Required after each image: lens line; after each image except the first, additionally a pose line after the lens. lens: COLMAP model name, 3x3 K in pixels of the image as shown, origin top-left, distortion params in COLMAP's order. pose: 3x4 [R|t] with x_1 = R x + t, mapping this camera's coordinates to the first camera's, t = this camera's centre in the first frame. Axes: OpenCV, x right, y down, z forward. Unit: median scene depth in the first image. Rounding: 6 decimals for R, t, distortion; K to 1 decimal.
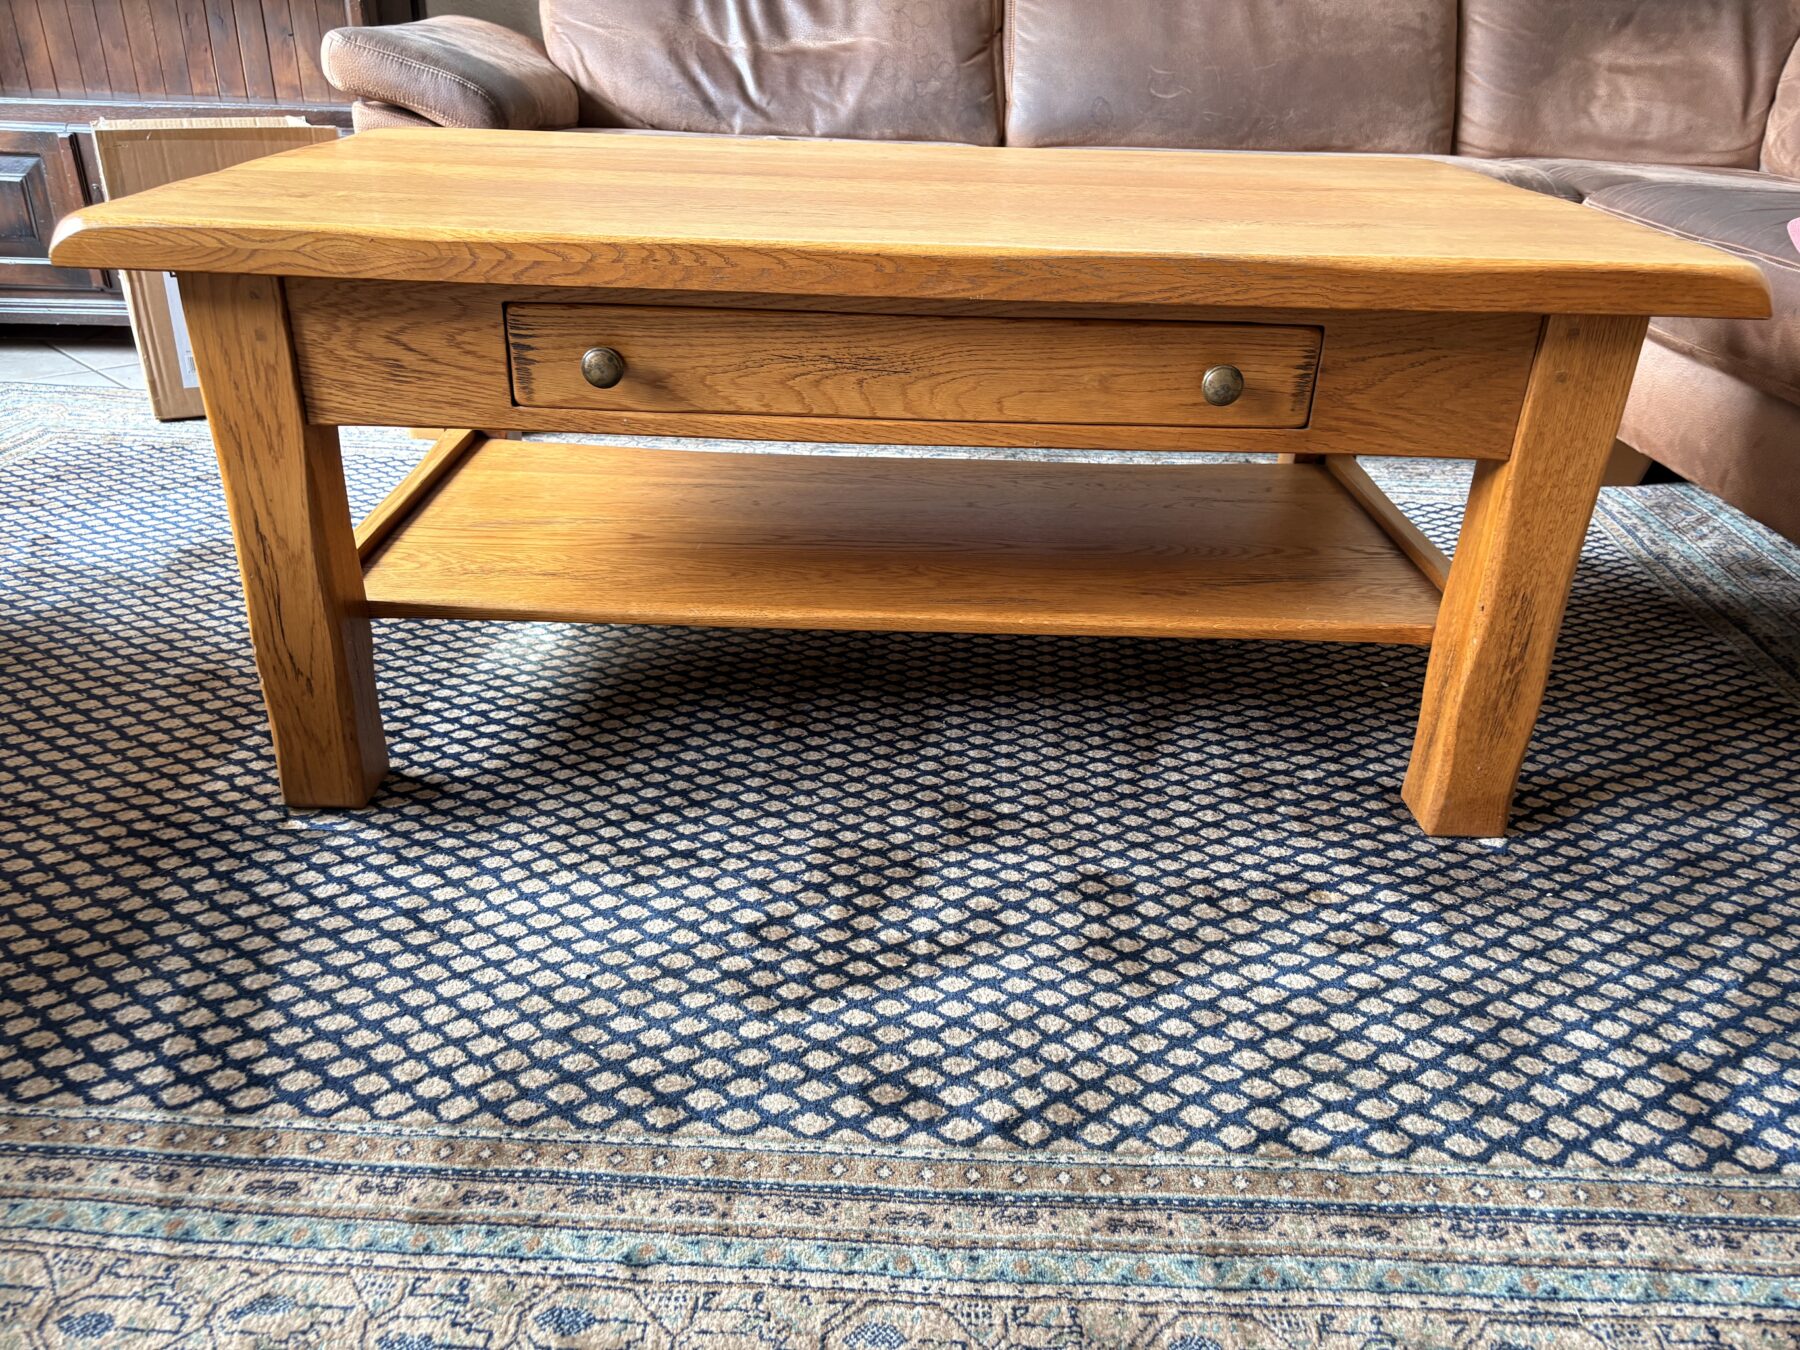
lens RADIAL K [[1383.5, 0, 888.6], [0, 1383.5, 674.3], [0, 0, 1]] dist [0.047888, -0.059432]
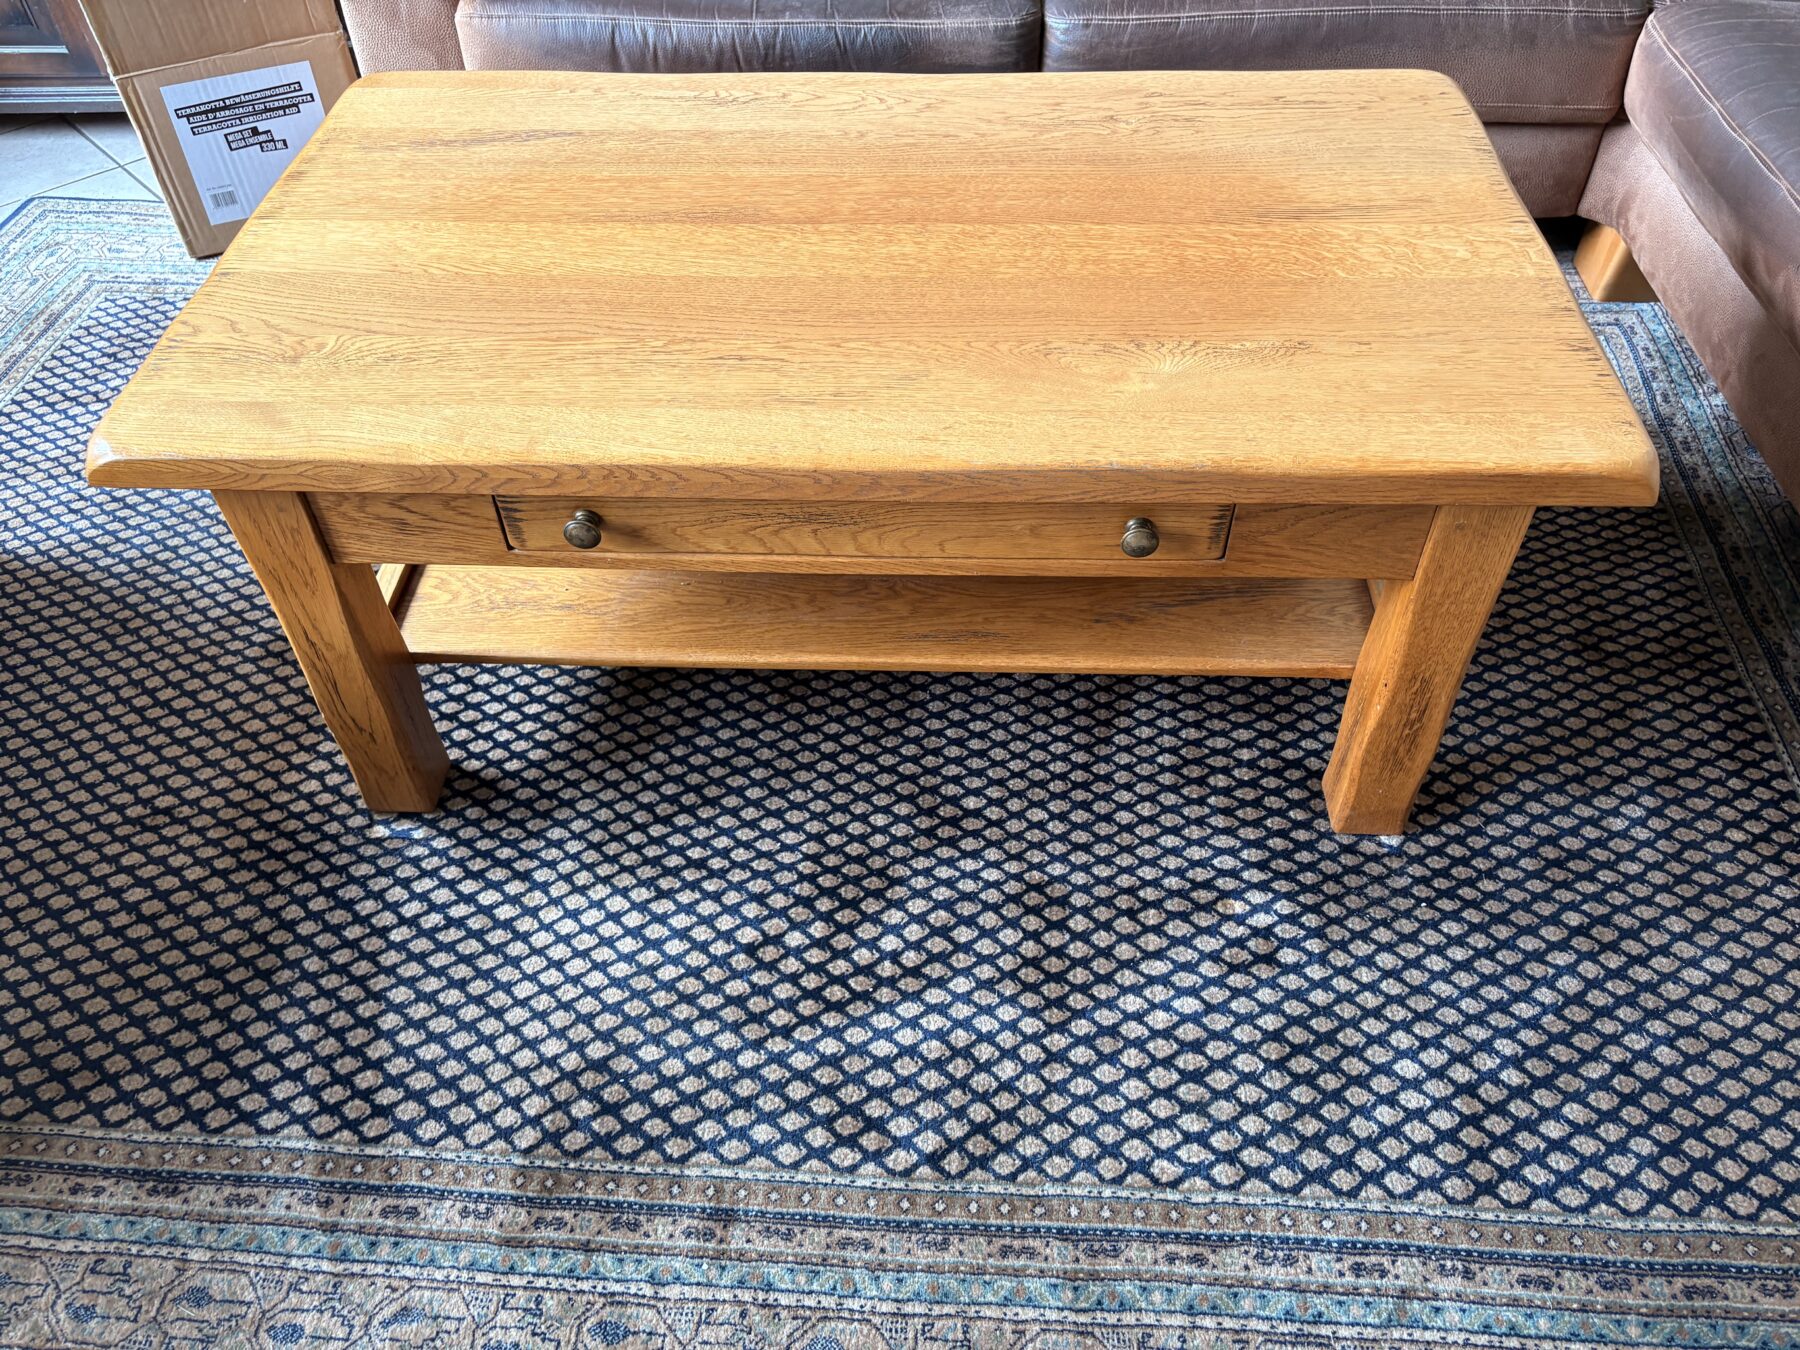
lens RADIAL K [[1383.5, 0, 898.5], [0, 1383.5, 691.2], [0, 0, 1]] dist [0.047888, -0.059432]
pose [[0.997896, -0.003722, -0.064732, 0.126498], [0.025861, 0.938347, 0.344725, -0.505159], [0.059458, -0.345674, 0.936469, -0.079536]]
